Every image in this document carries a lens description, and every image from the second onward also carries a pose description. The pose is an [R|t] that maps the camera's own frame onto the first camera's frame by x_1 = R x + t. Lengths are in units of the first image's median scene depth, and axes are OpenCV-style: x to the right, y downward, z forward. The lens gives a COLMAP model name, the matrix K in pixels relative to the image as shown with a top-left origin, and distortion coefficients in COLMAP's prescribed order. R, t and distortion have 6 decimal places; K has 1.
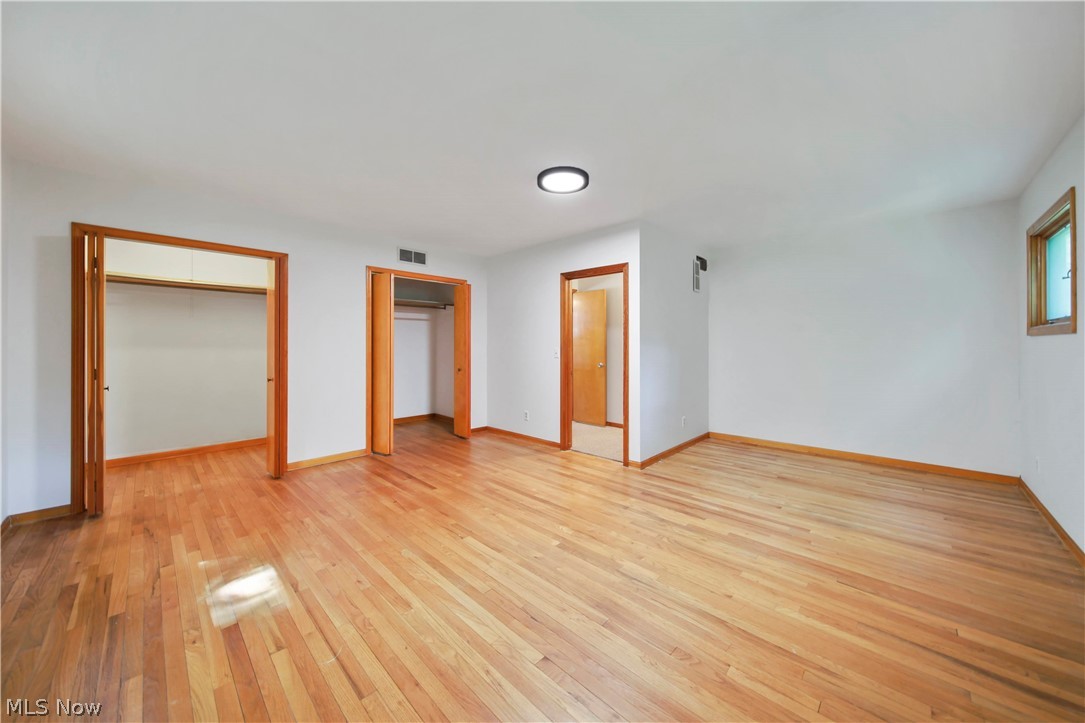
lens RADIAL K [[378.4, 0, 541.6], [0, 378.4, 344.2], [0, 0, 1]] dist [-0.001343, -0.000020]
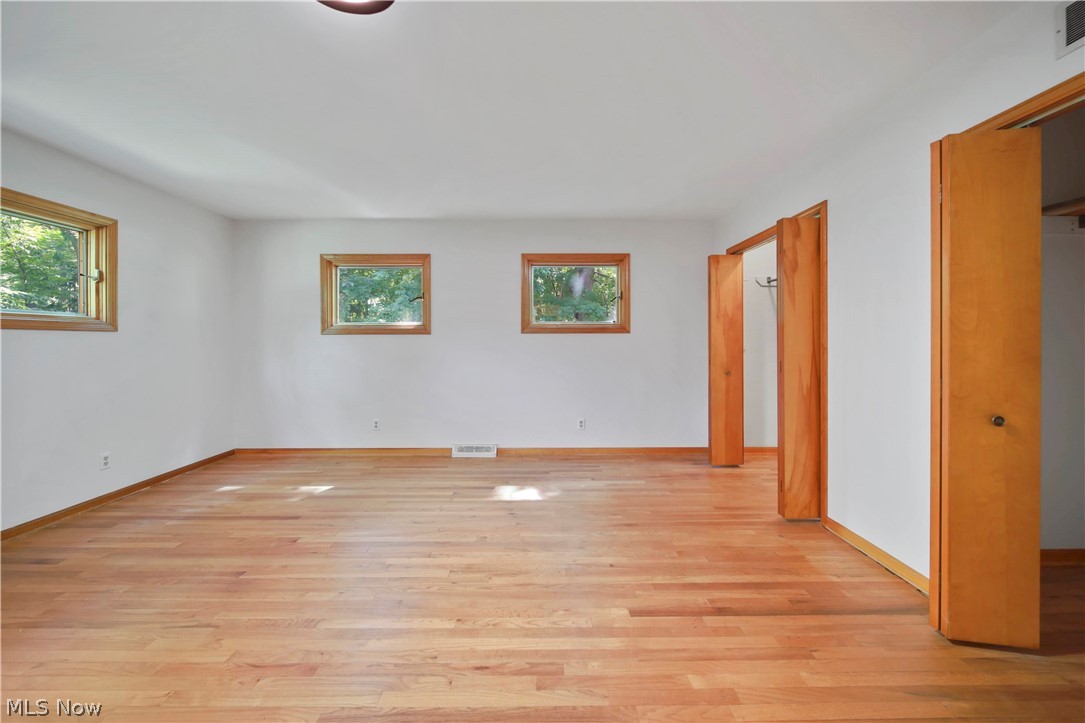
lens RADIAL K [[378.4, 0, 541.6], [0, 378.4, 344.2], [0, 0, 1]] dist [-0.001343, -0.000020]
pose [[-0.719950, 0.003845, -0.694016, 0.165095], [0.002028, 0.999992, 0.003436, 0.012814], [0.694023, 0.001067, -0.719952, 1.298441]]
